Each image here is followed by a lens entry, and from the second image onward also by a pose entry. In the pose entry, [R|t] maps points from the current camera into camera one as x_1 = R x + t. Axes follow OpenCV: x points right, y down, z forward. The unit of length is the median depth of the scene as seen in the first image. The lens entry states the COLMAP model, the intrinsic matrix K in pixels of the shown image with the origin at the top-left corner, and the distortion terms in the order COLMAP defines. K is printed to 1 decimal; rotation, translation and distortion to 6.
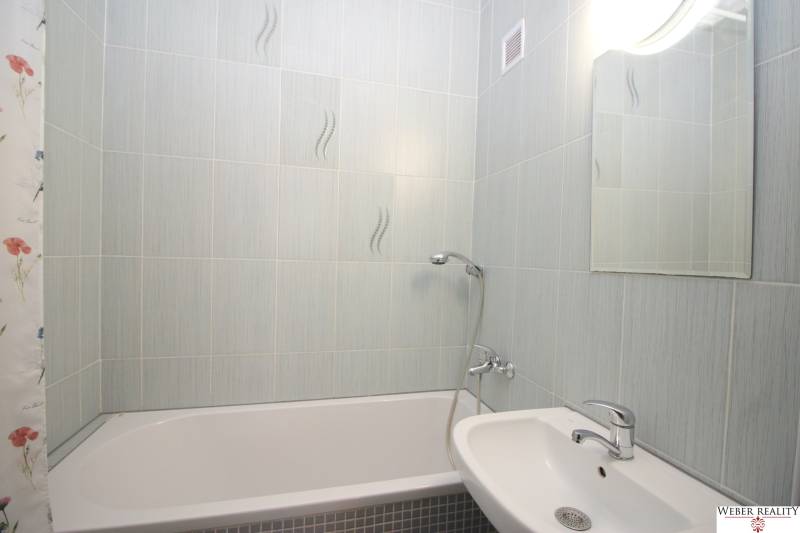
lens RADIAL K [[373.4, 0, 398.3], [0, 373.4, 265.6], [0, 0, 1]] dist [-0.003724, -0.006024]
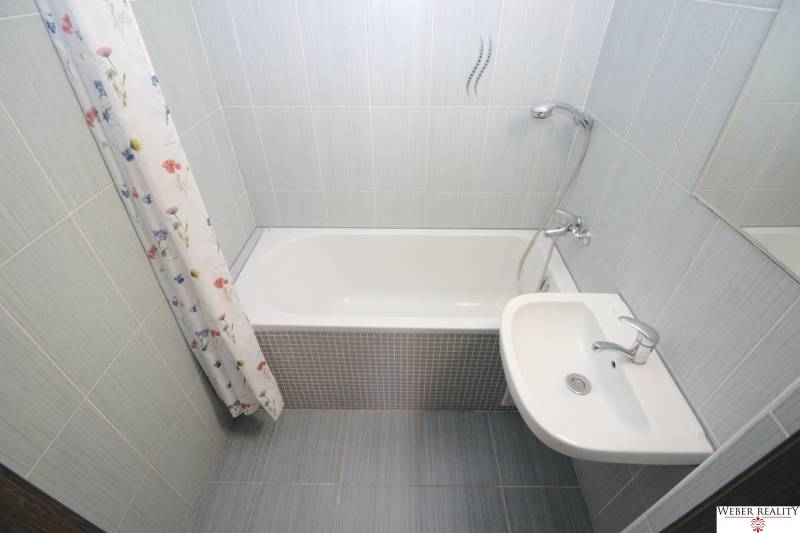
lens RADIAL K [[373.4, 0, 399.3], [0, 373.4, 268.0], [0, 0, 1]] dist [-0.003724, -0.006024]
pose [[0.959090, 0.150243, -0.239947, 0.060788], [0.025409, 0.798457, 0.601516, -0.299834], [0.281960, -0.583005, 0.761974, 0.008502]]
